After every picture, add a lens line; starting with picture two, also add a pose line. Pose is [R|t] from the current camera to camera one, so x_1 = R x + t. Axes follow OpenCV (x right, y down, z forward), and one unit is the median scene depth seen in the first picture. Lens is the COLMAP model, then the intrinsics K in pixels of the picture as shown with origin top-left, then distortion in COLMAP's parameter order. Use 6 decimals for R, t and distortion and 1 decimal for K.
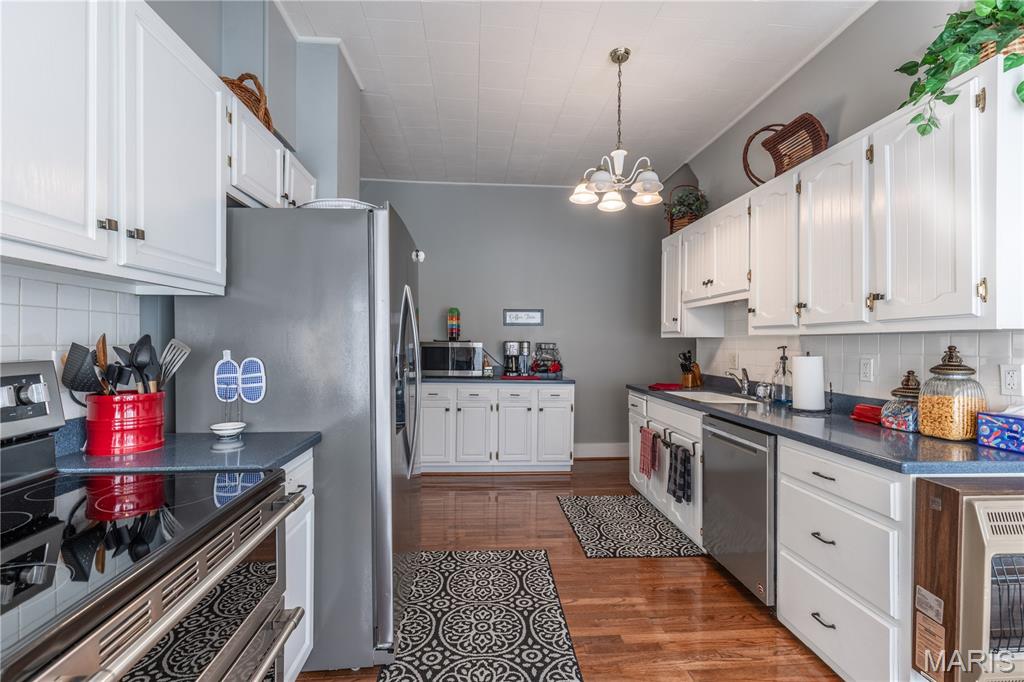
lens RADIAL K [[458.2, 0, 511.0], [0, 458.2, 339.1], [0, 0, 1]] dist [0.001352, 0.000479]
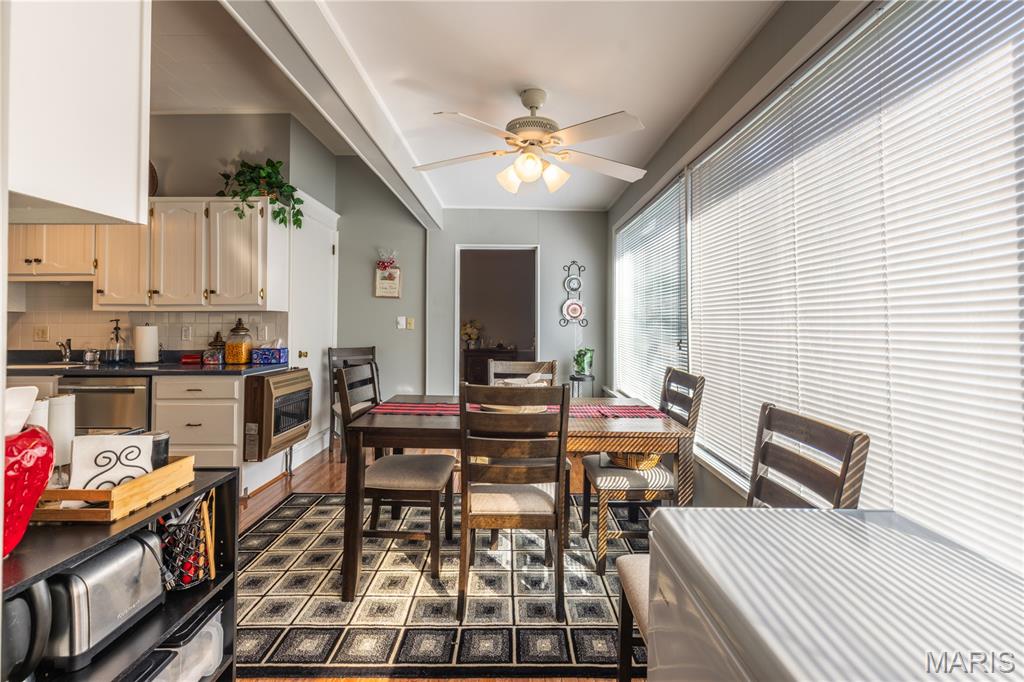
lens RADIAL K [[458.2, 0, 509.6], [0, 458.2, 318.6], [0, 0, 1]] dist [0.001352, 0.000479]
pose [[0.090245, 0.000965, 0.995919, -0.918370], [-0.007209, 0.999974, -0.000316, 0.007905], [-0.995893, -0.007151, 0.090250, -0.361886]]
